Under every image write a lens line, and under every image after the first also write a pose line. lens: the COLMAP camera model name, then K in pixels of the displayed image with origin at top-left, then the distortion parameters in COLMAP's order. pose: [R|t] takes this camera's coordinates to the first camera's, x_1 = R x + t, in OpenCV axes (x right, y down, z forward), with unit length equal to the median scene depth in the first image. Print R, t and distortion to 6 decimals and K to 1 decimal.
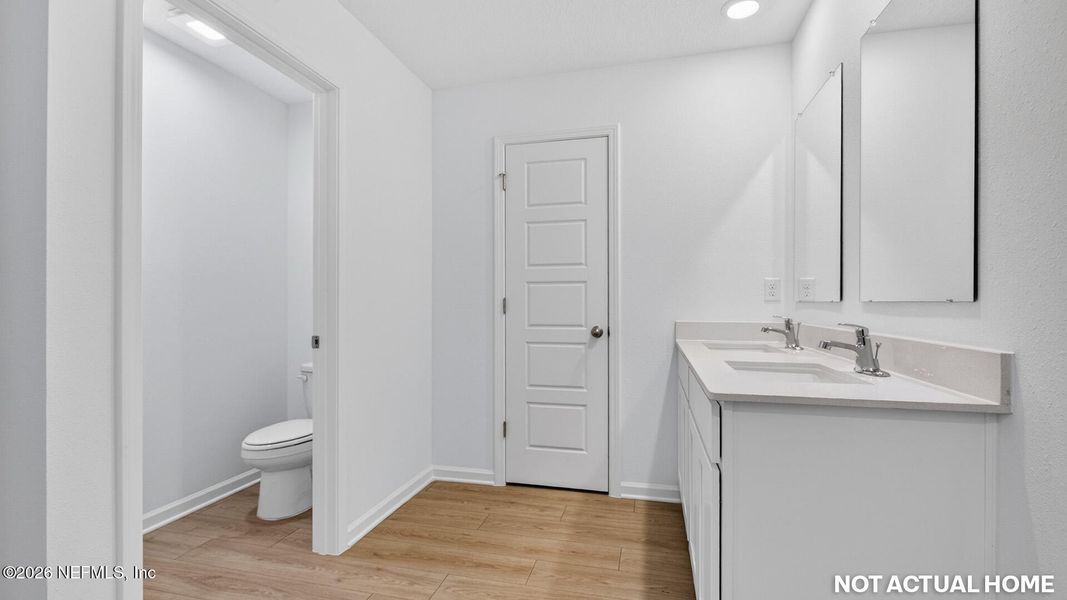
lens RADIAL K [[483.5, 0, 531.6], [0, 483.5, 303.9], [0, 0, 1]] dist [0.001425, -0.000014]
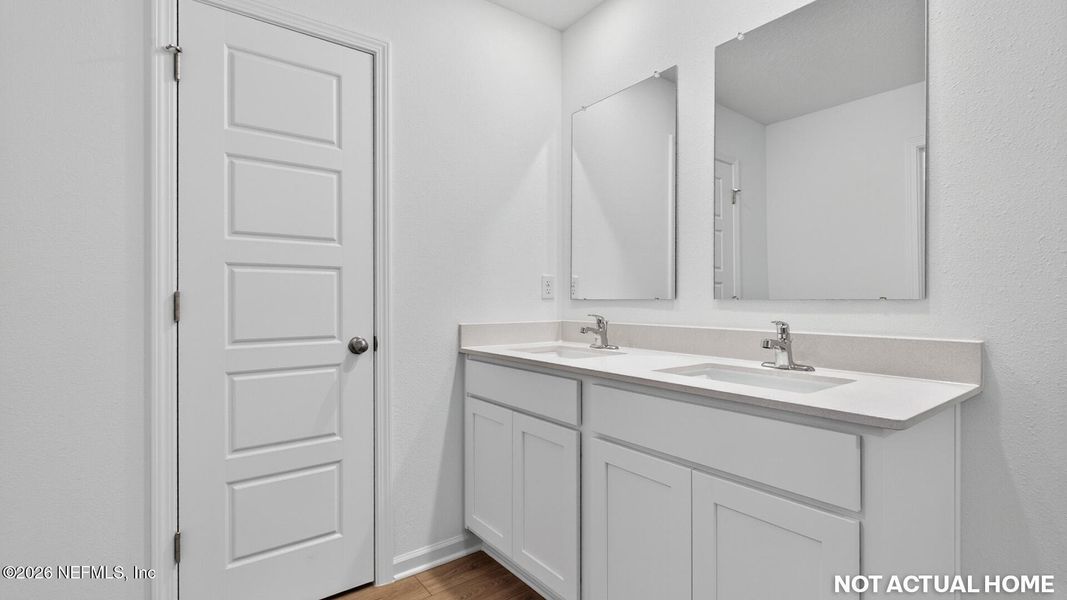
lens RADIAL K [[483.5, 0, 534.5], [0, 483.5, 299.3], [0, 0, 1]] dist [0.001425, -0.000014]
pose [[0.620804, -0.000235, 0.783966, -0.231024], [0.003547, 0.999991, -0.002510, -0.002181], [-0.783958, 0.004339, 0.620799, 0.401526]]
